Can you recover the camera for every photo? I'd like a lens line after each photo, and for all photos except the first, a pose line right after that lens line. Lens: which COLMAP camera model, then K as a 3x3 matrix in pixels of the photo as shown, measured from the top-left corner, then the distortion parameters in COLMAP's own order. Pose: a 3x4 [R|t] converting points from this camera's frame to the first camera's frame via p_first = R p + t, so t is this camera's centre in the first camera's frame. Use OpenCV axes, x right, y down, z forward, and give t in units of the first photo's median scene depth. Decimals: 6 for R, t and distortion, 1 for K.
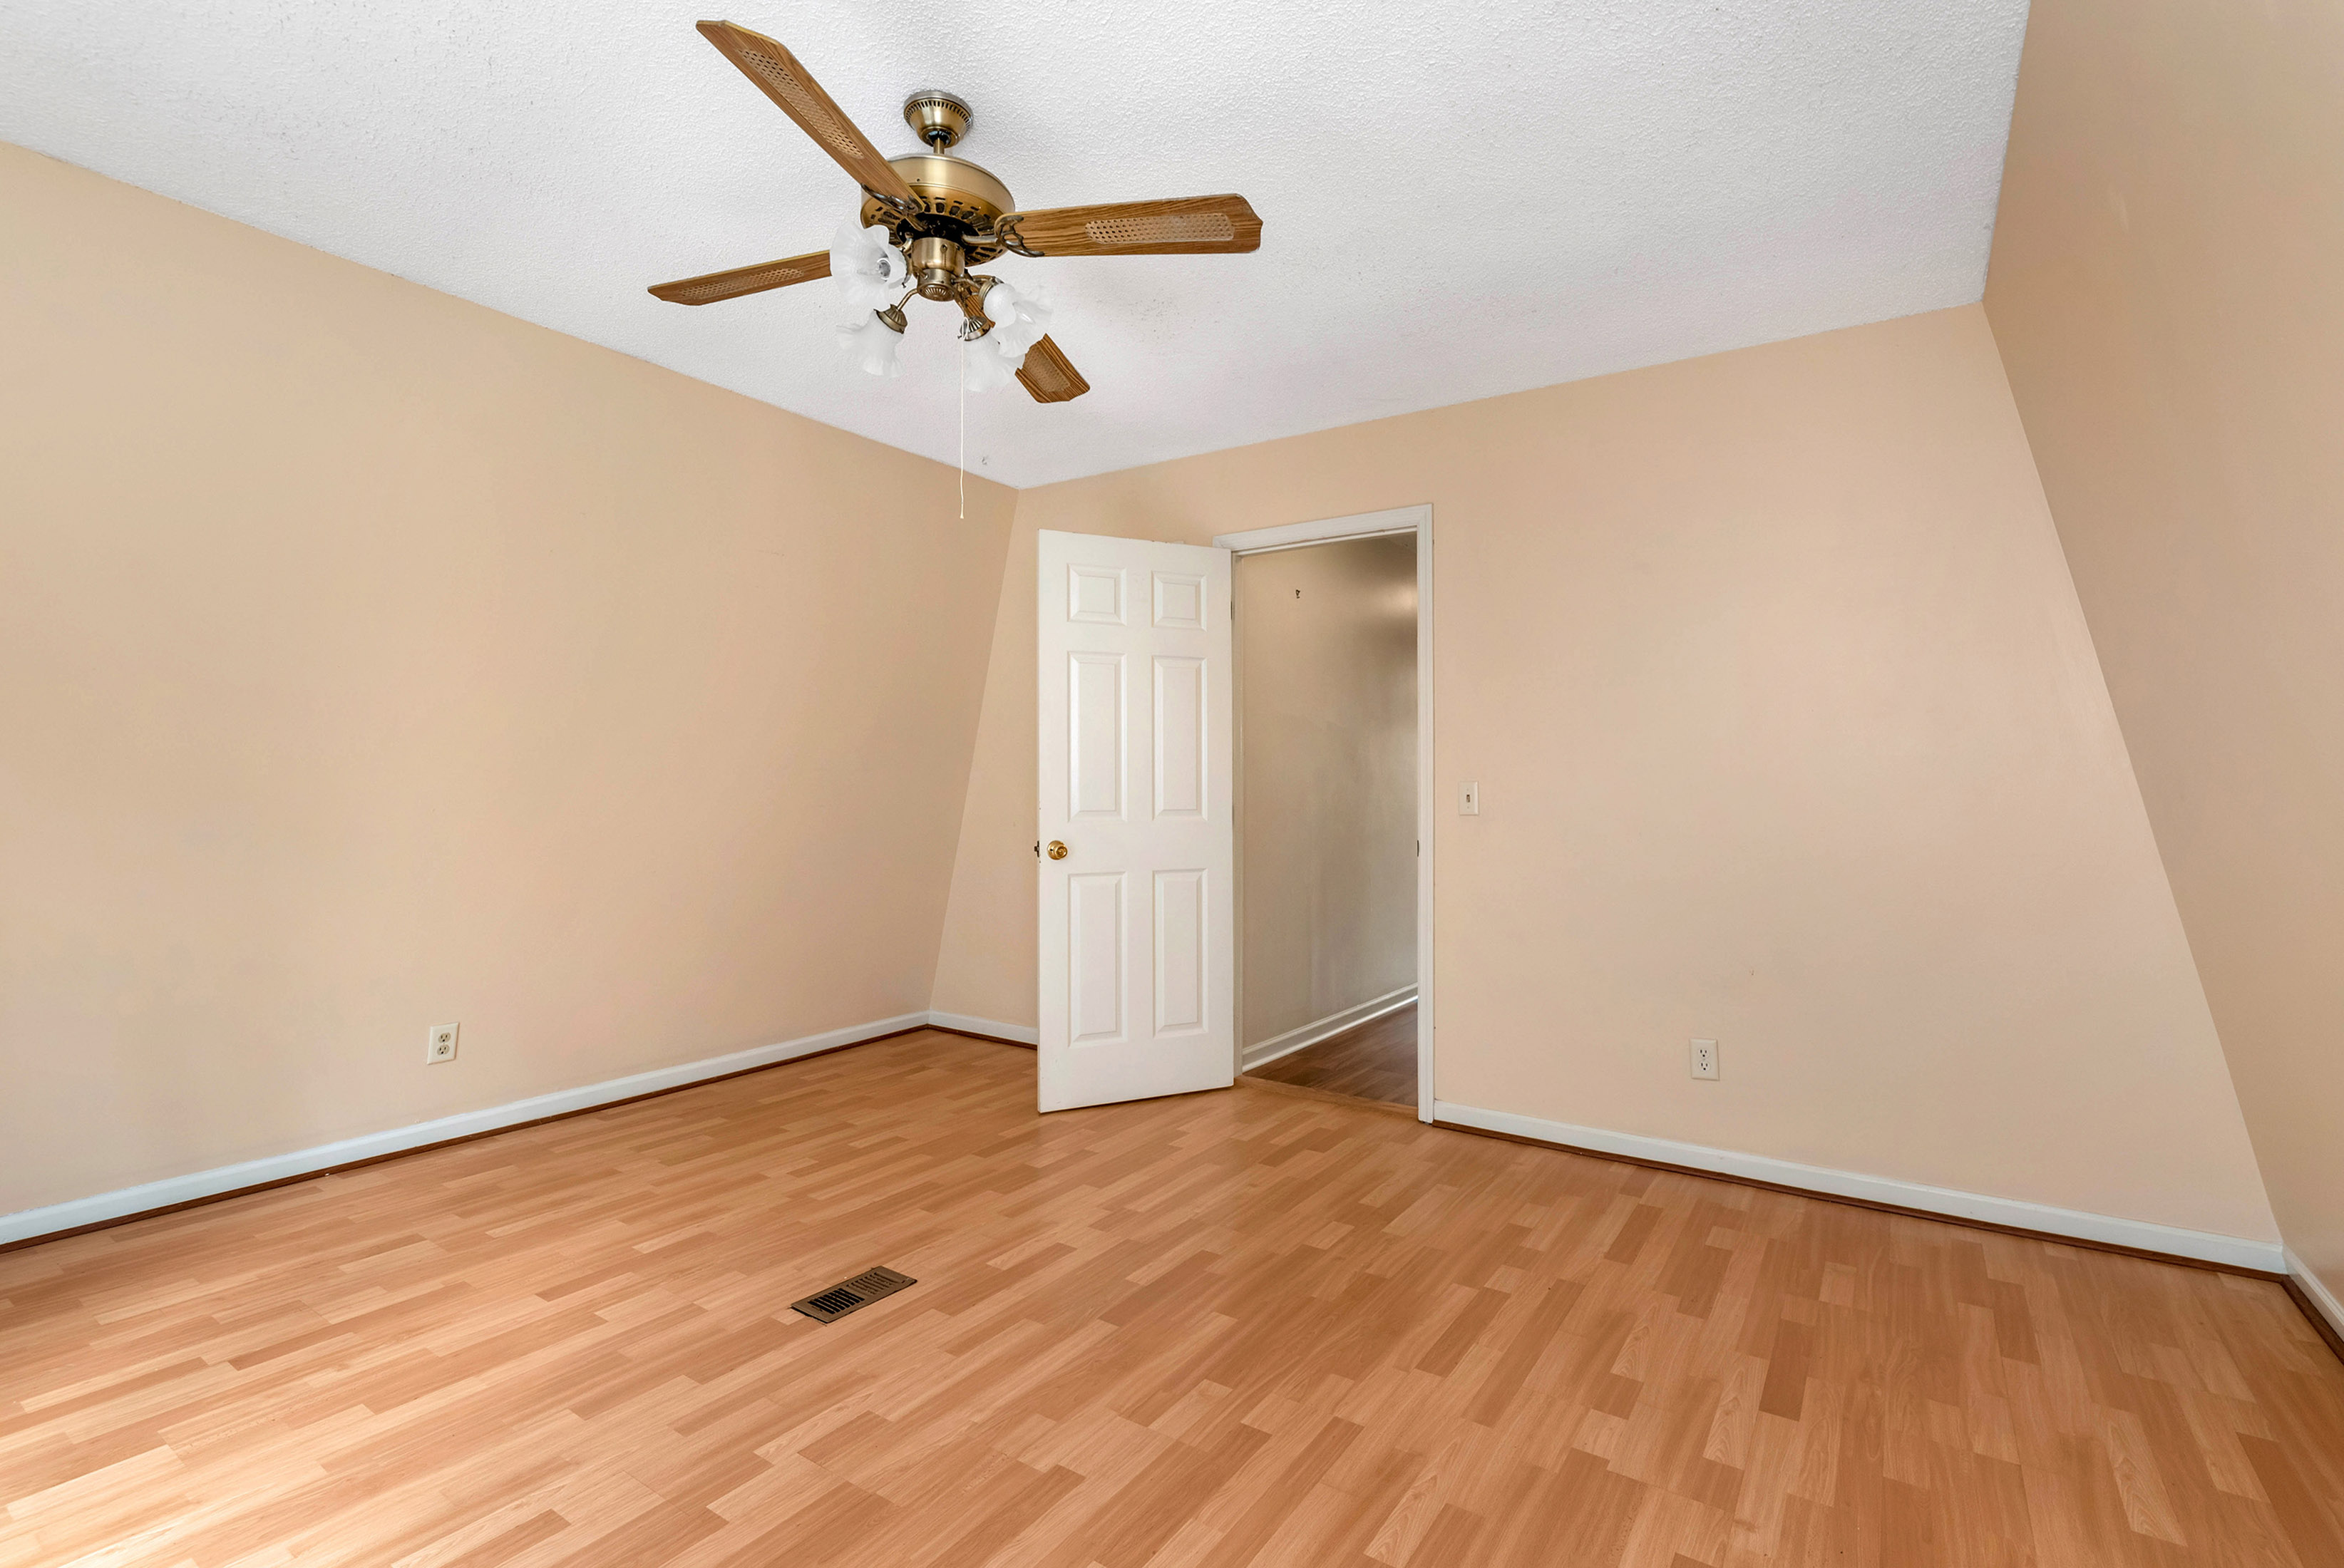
lens RADIAL K [[1074.3, 0, 1196.1], [0, 1074.3, 779.8], [0, 0, 1]] dist [-0.001074, -0.000365]
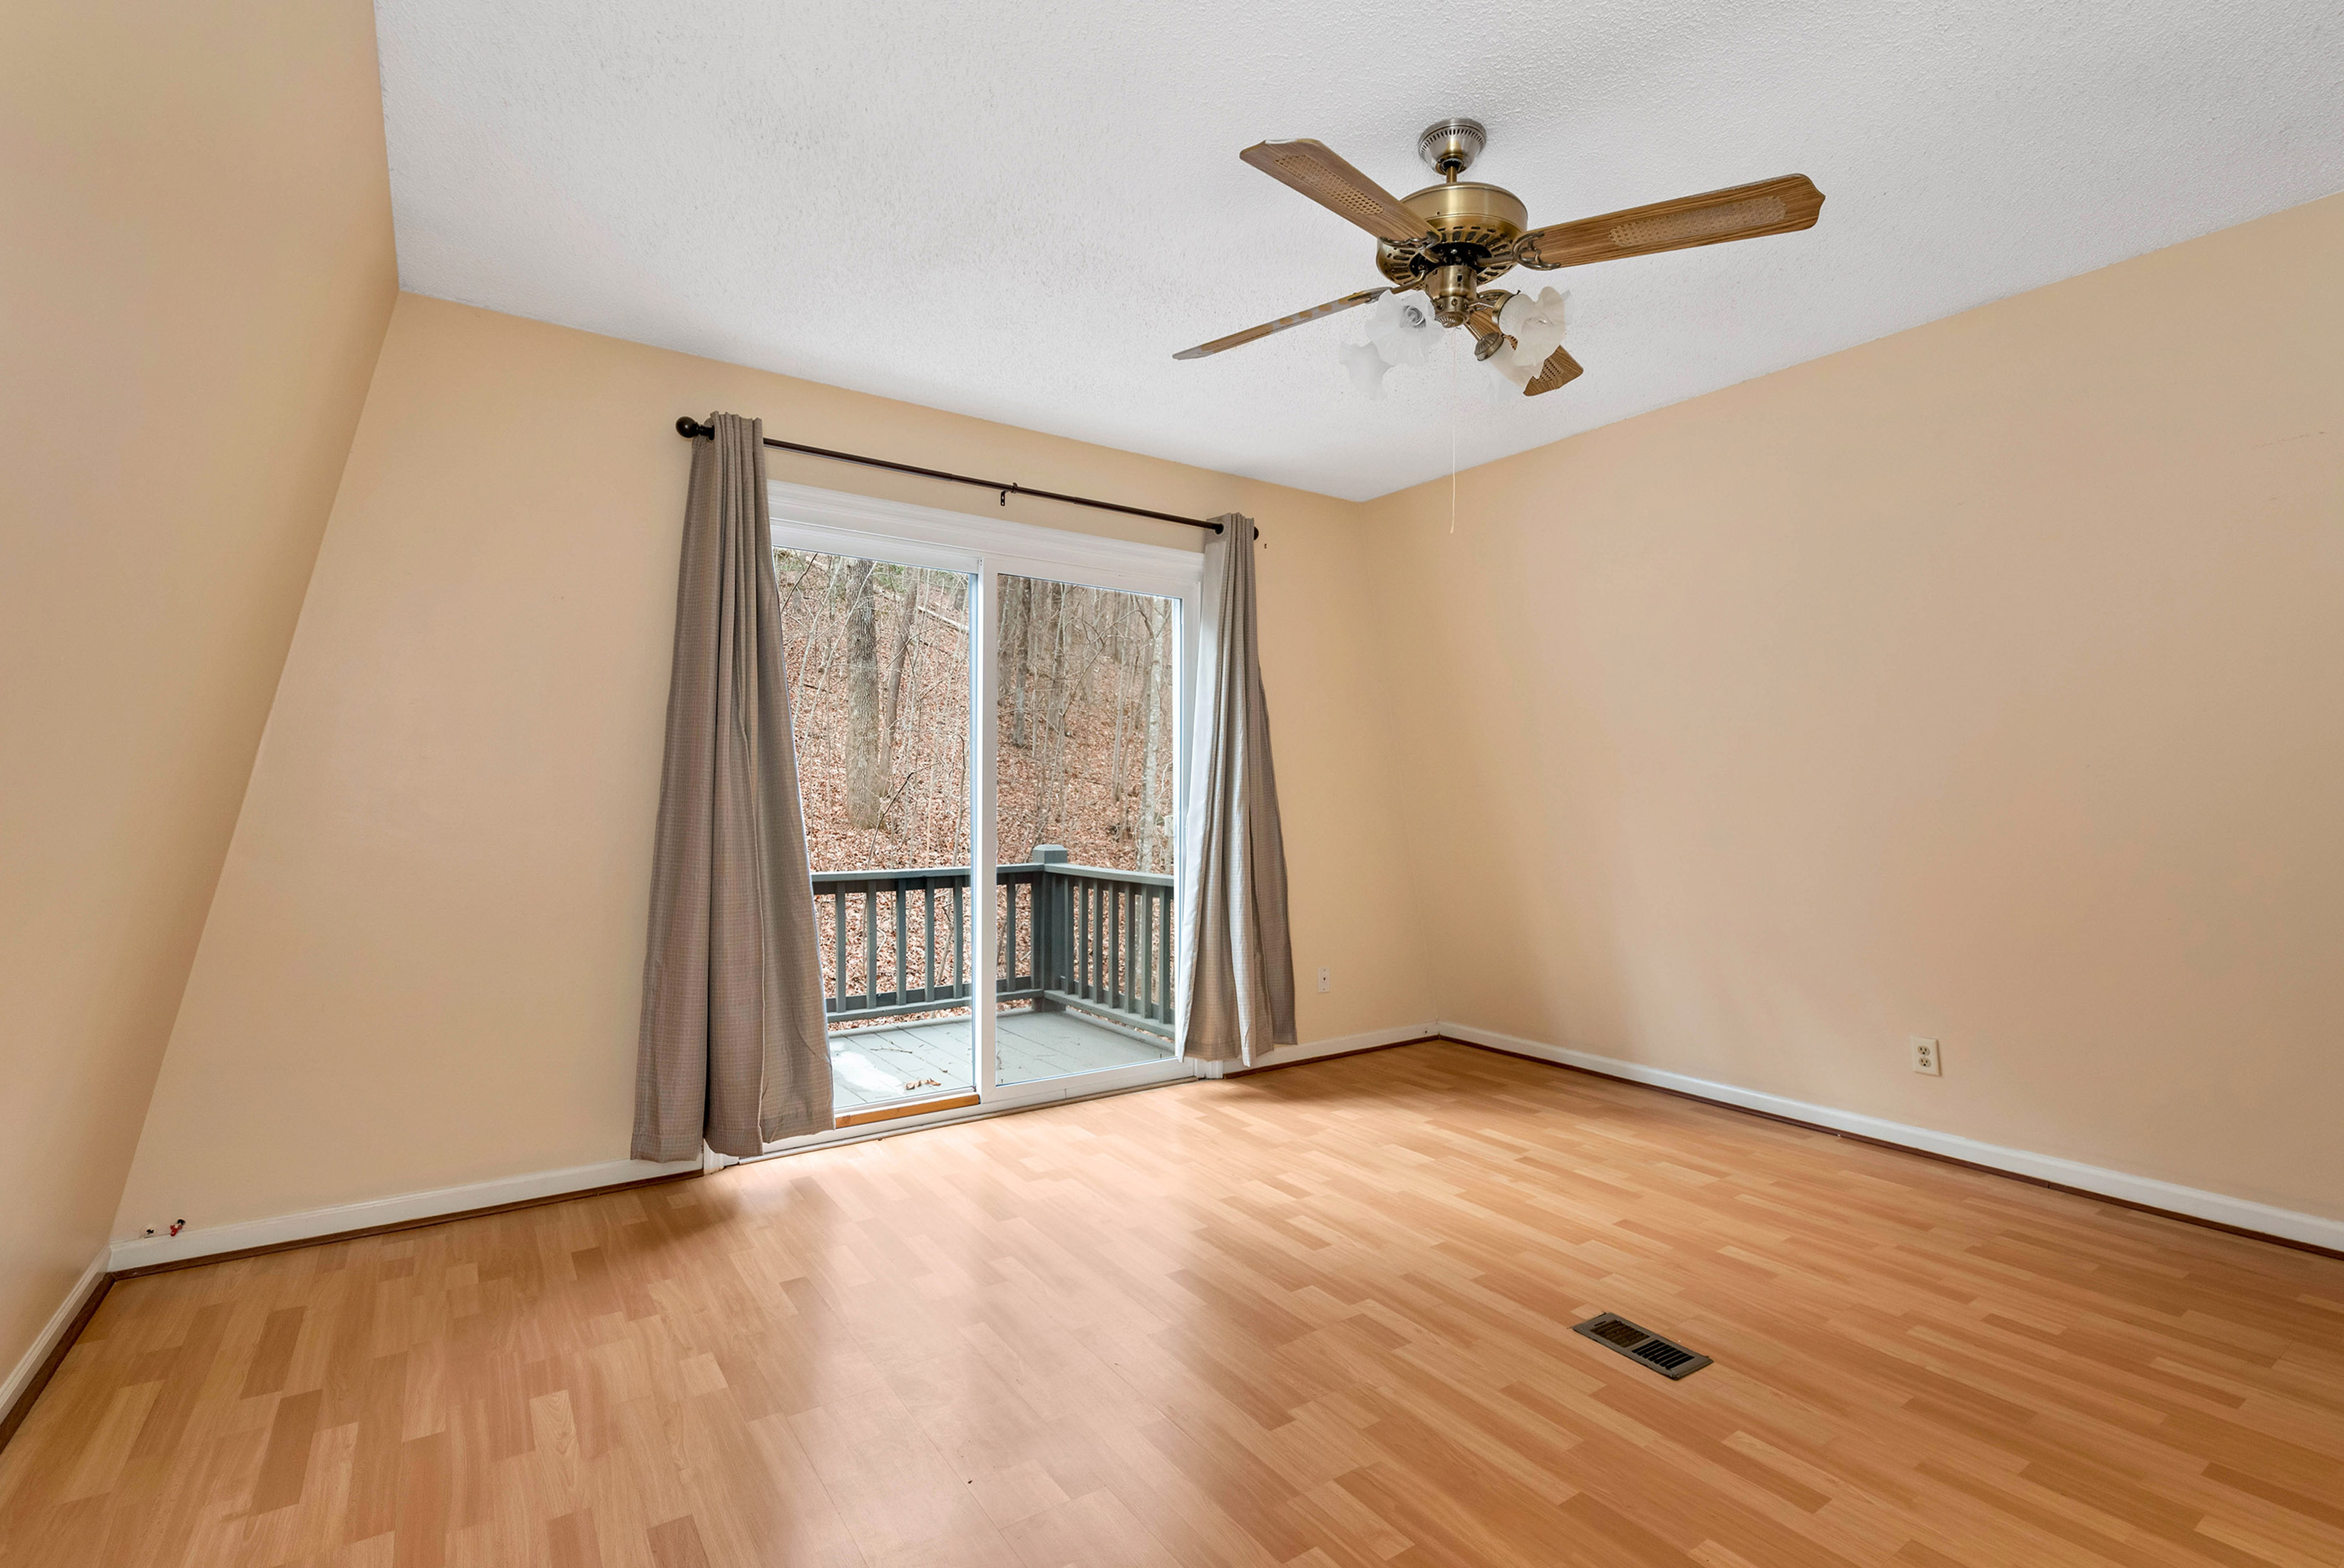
lens RADIAL K [[1074.3, 0, 1187.4], [0, 1074.3, 795.7], [0, 0, 1]] dist [-0.001074, -0.000365]
pose [[-0.375716, -0.011770, -0.926660, 0.645915], [0.000975, 0.999914, -0.013096, 0.010870], [0.926734, -0.005824, -0.375672, 0.907217]]
